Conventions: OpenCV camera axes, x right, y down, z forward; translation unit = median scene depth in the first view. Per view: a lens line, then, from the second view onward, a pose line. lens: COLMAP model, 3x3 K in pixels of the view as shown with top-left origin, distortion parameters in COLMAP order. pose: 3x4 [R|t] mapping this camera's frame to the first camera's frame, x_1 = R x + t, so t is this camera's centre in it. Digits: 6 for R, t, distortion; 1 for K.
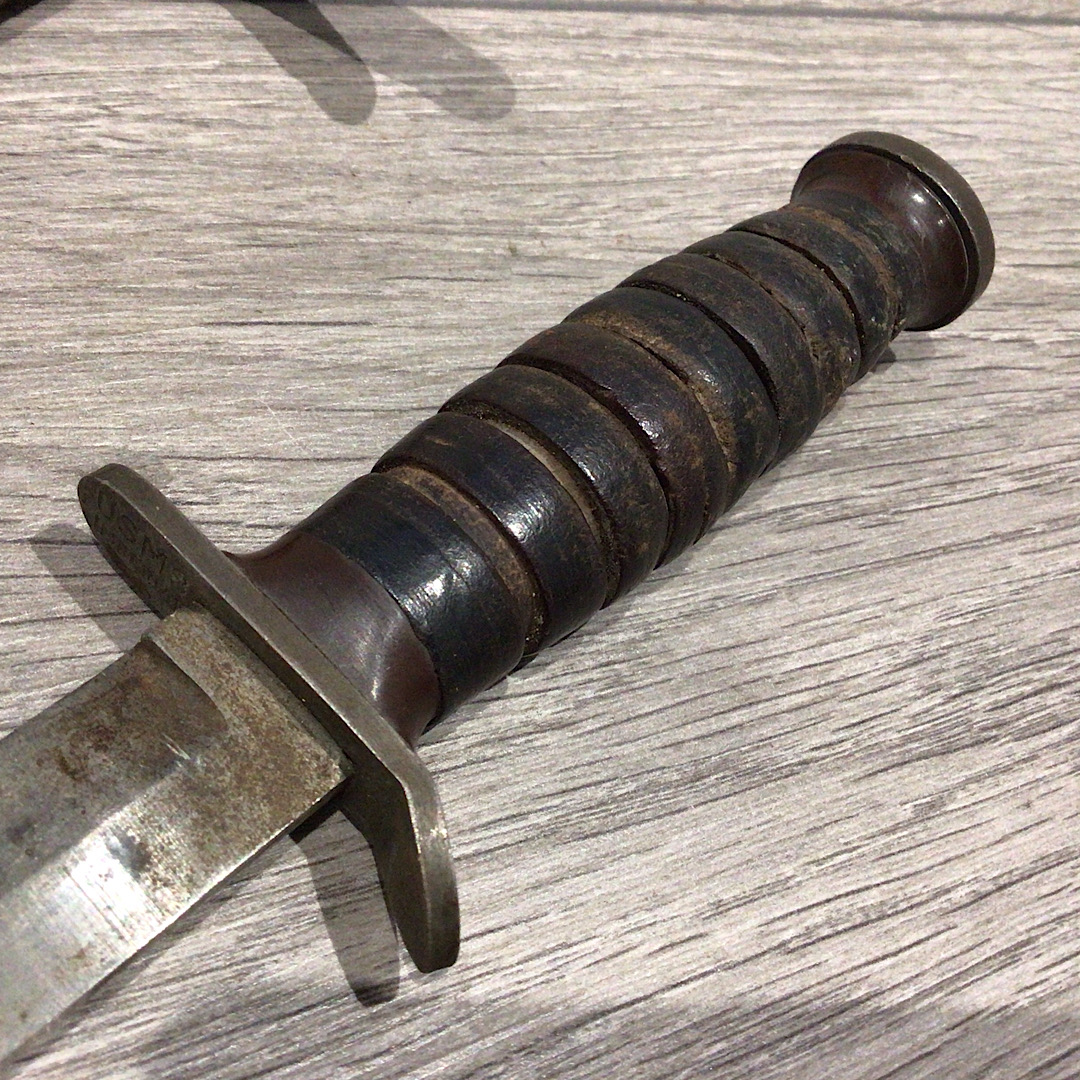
lens RADIAL K [[1333.9, 0, 536.8], [0, 1333.9, 535.2], [0, 0, 1]] dist [0.059624, 0.000000]
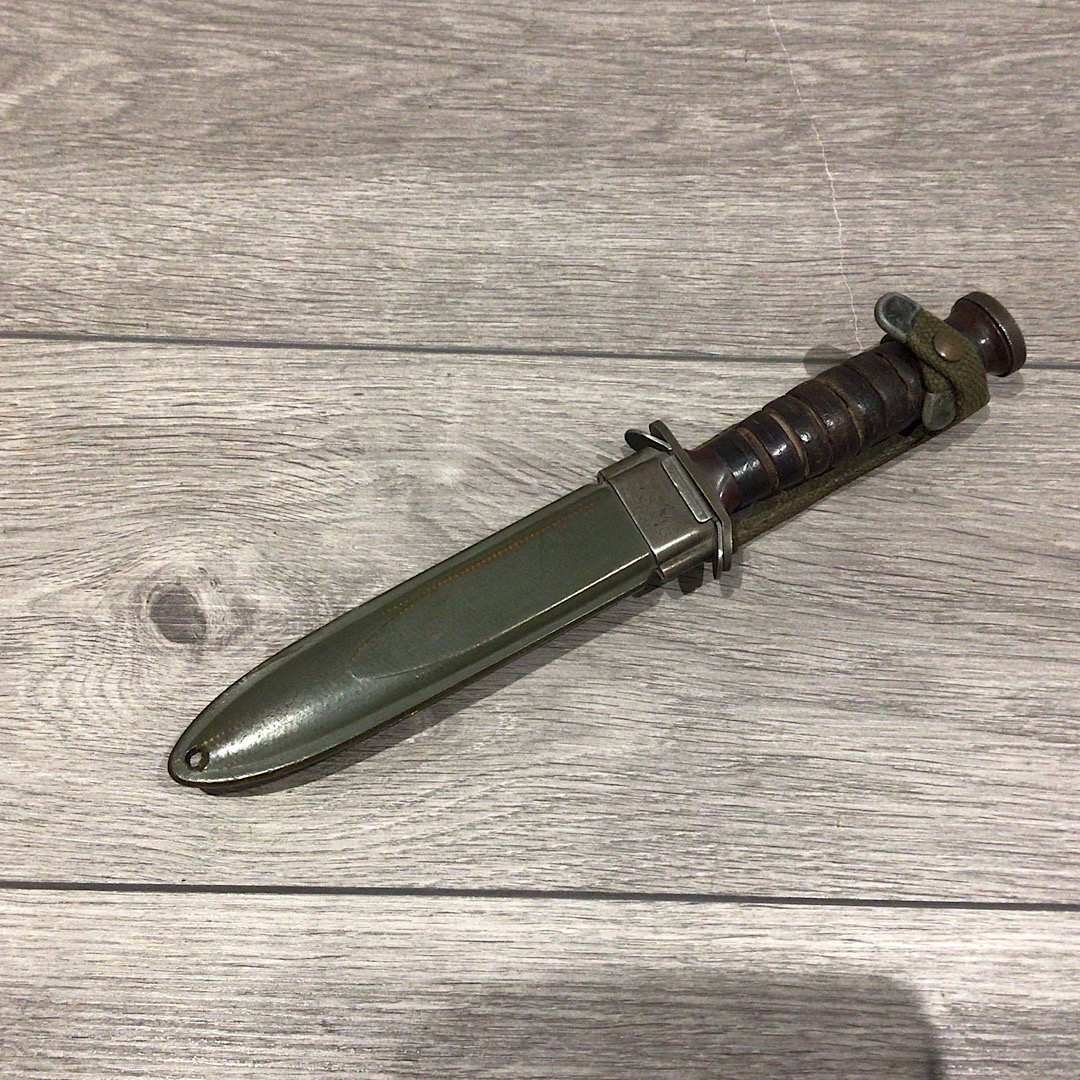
lens RADIAL K [[1333.9, 0, 542.4], [0, 1333.9, 522.9], [0, 0, 1]] dist [0.059624, 0.000000]
pose [[0.821210, 0.281074, -0.496600, 0.749412], [-0.222473, 0.959112, 0.174957, -0.487338], [0.525471, -0.033197, 0.850164, -1.674548]]
